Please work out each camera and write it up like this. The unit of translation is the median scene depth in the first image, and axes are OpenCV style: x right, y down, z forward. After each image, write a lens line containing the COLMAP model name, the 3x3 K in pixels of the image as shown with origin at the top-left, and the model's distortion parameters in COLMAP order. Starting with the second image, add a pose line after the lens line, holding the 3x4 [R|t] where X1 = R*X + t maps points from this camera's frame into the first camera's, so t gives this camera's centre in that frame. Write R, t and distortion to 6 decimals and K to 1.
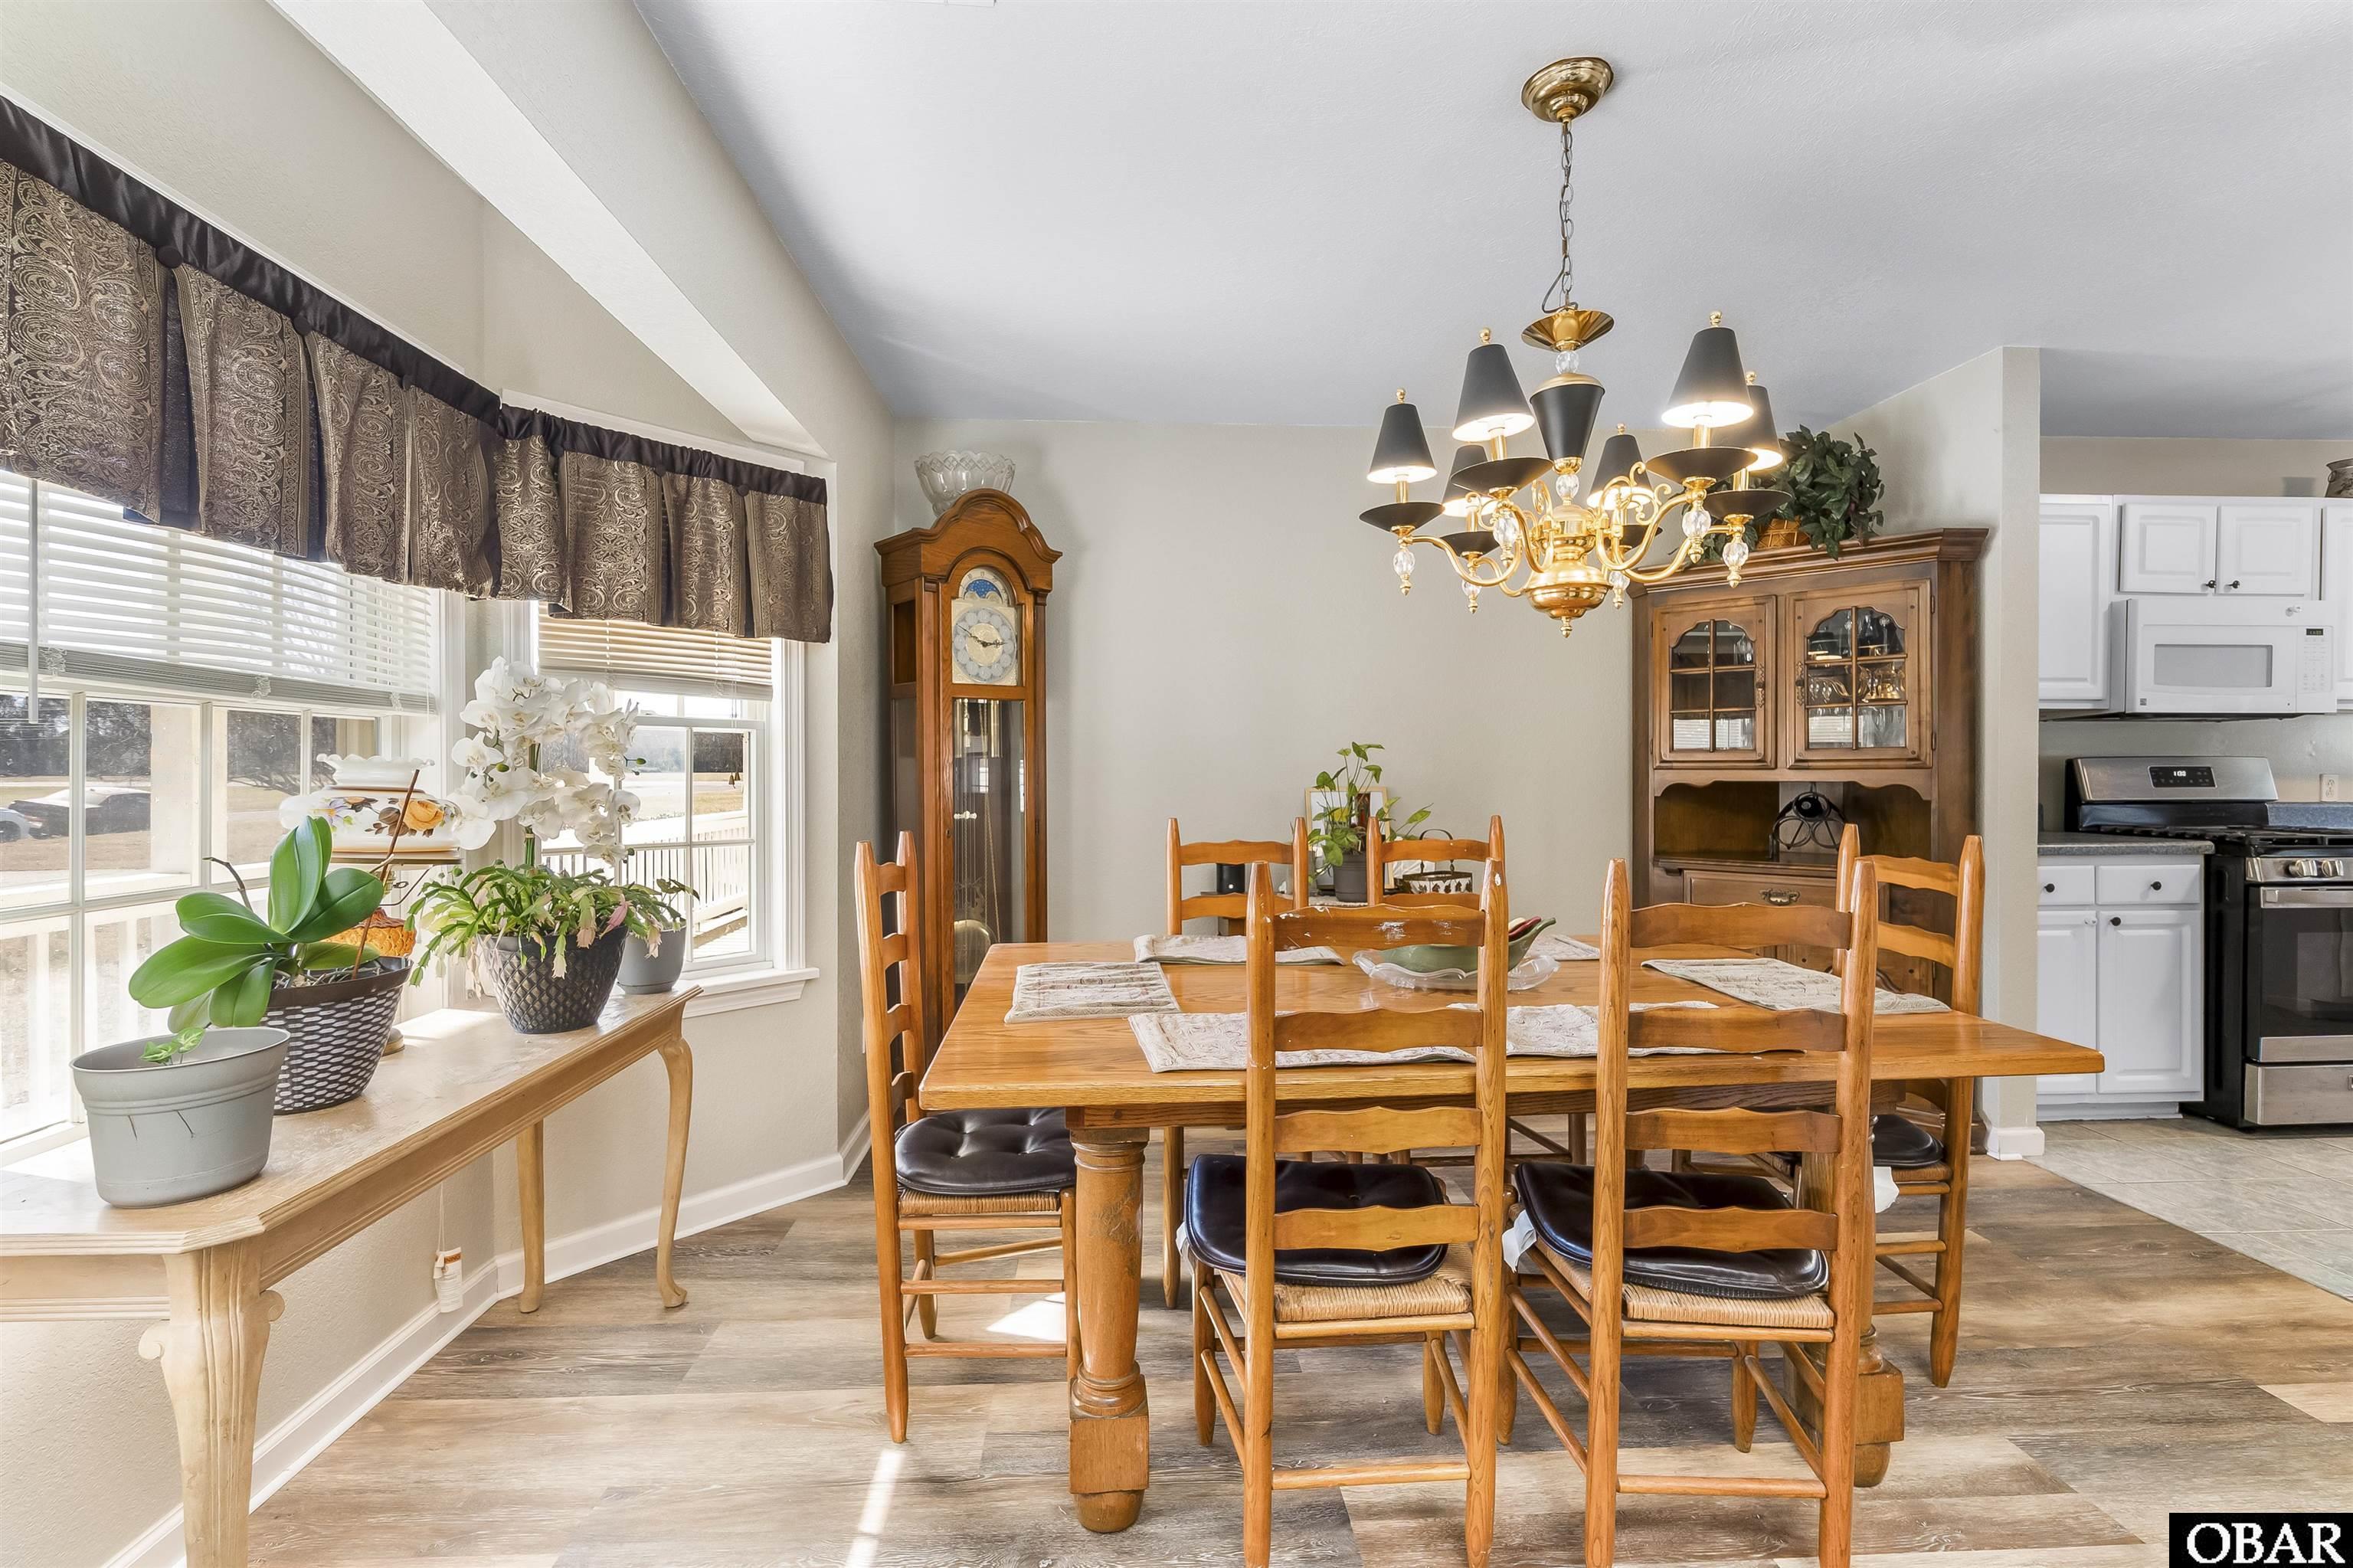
lens RADIAL K [[1018.5, 0, 1170.6], [0, 1018.5, 778.2], [0, 0, 1]] dist [-0.002435, -0.000631]
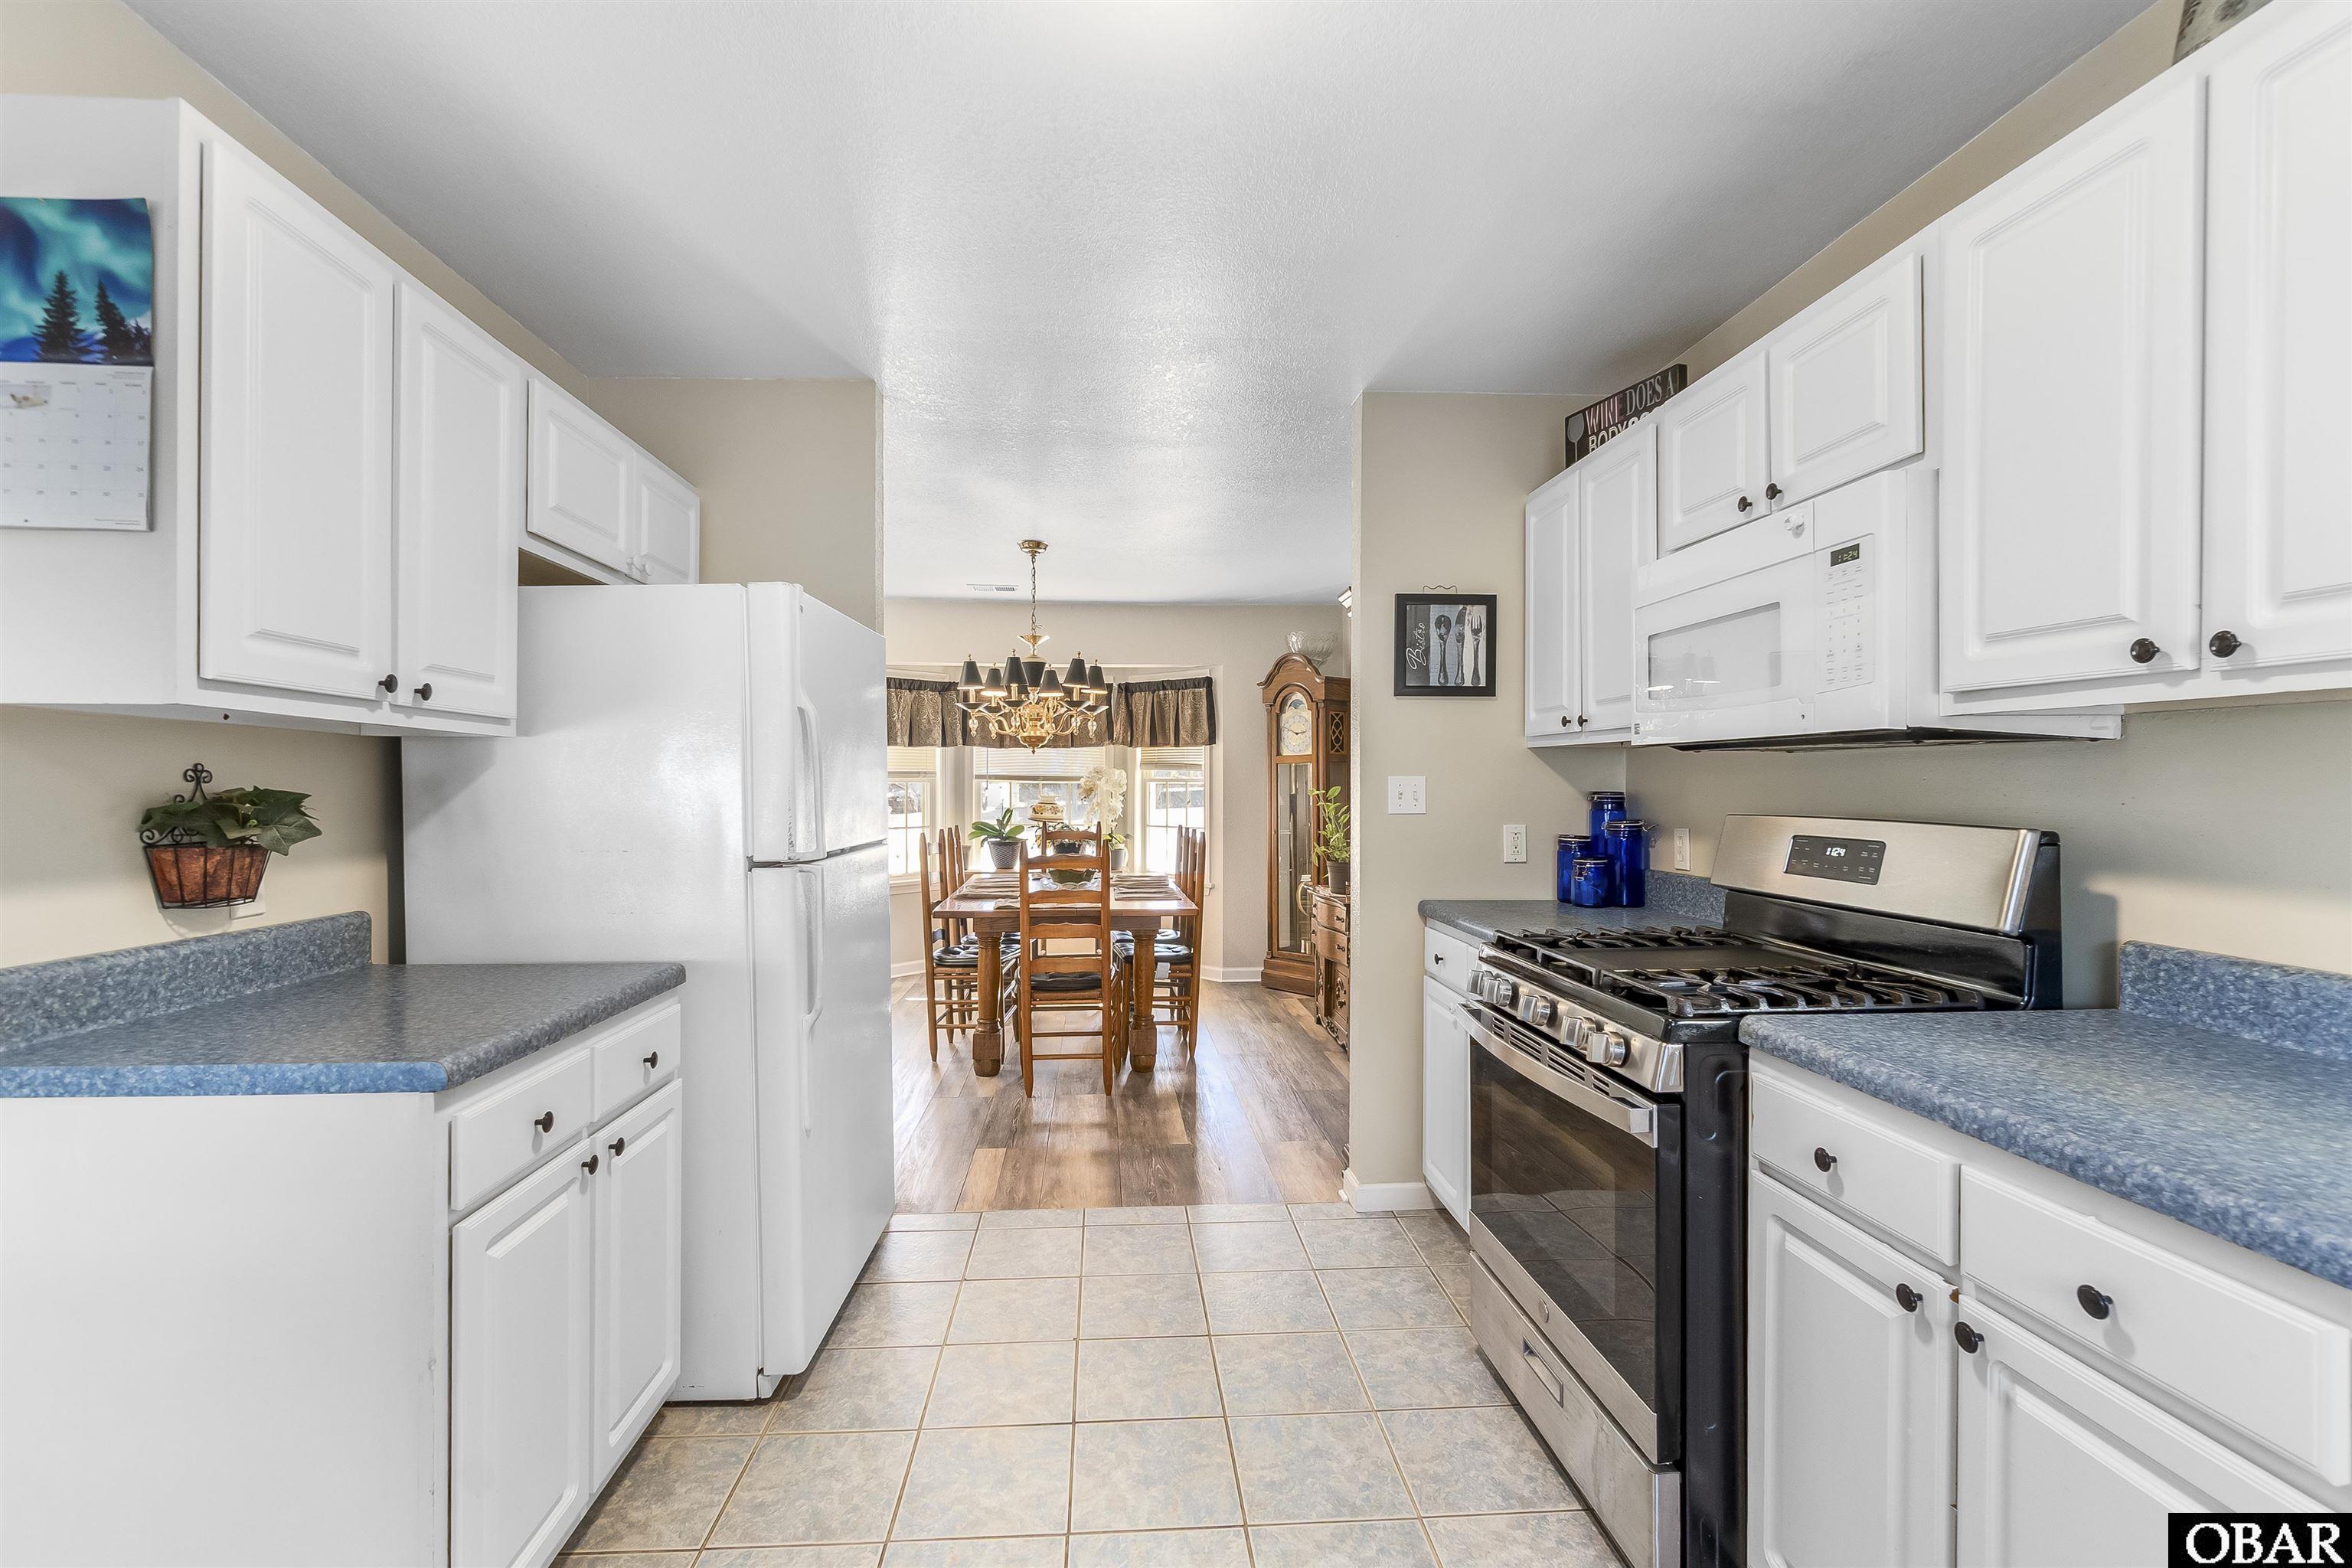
lens RADIAL K [[1018.0, 0, 1170.1], [0, 1018.0, 778.2], [0, 0, 1]] dist [-0.002435, -0.000631]
pose [[0.008060, -0.001420, -0.999967, 1.721587], [-0.011566, 0.999932, -0.001513, -0.042017], [0.999901, 0.011578, 0.008043, 0.749983]]
